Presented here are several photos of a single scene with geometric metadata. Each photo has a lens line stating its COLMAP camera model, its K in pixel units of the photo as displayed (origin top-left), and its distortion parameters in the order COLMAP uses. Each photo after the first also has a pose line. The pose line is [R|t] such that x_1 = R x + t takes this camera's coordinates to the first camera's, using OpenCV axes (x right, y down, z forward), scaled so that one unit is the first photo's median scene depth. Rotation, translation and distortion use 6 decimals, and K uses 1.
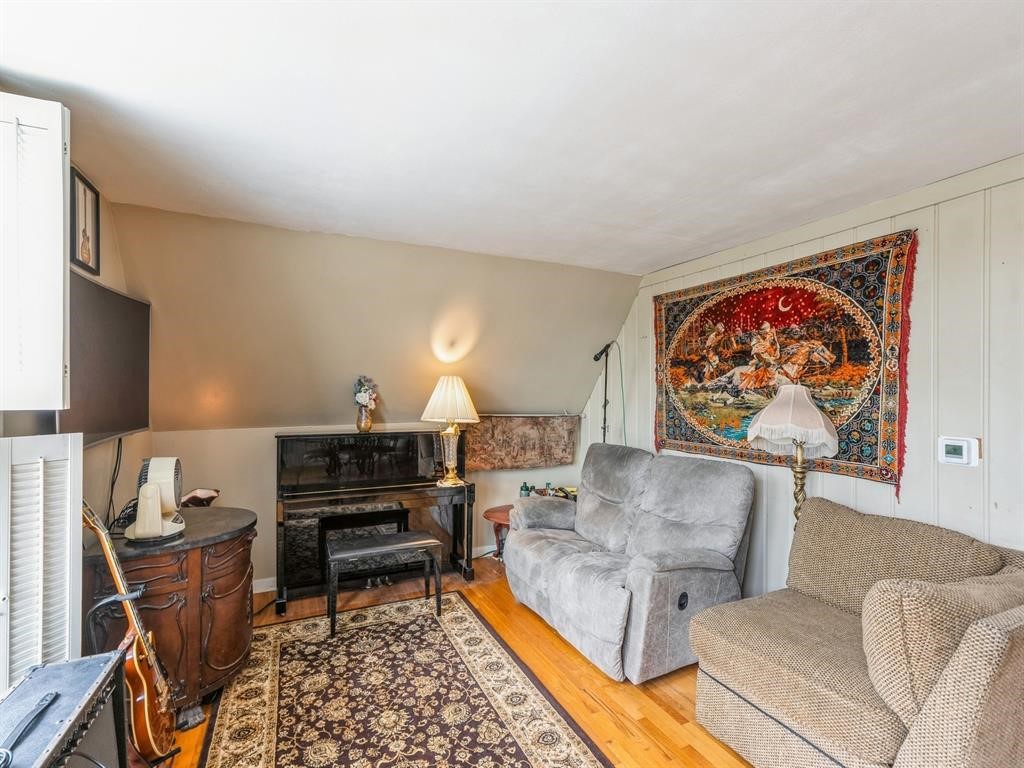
lens RADIAL K [[469.0, 0, 510.0], [0, 469.0, 386.6], [0, 0, 1]] dist [-0.008719, 0.009219]
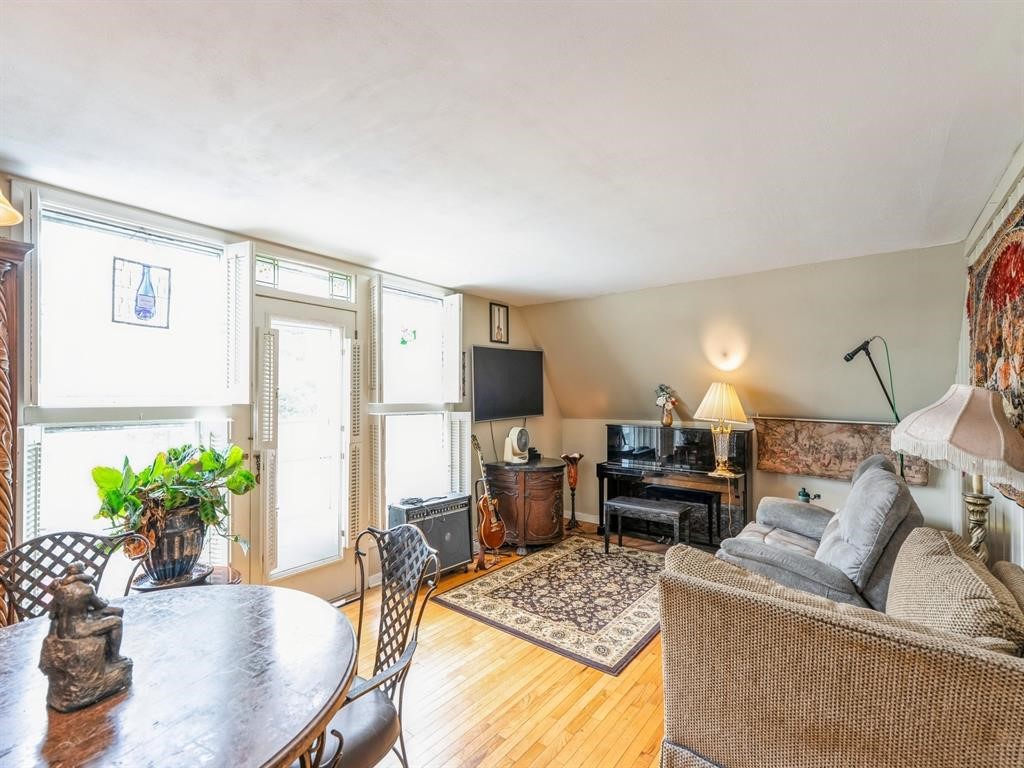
lens RADIAL K [[469.0, 0, 510.3], [0, 469.0, 389.2], [0, 0, 1]] dist [-0.008719, 0.009219]
pose [[0.444403, -0.017465, -0.895657, 0.914966], [0.011026, 0.999841, -0.014026, 0.006162], [0.895759, -0.003643, 0.444525, 0.022130]]
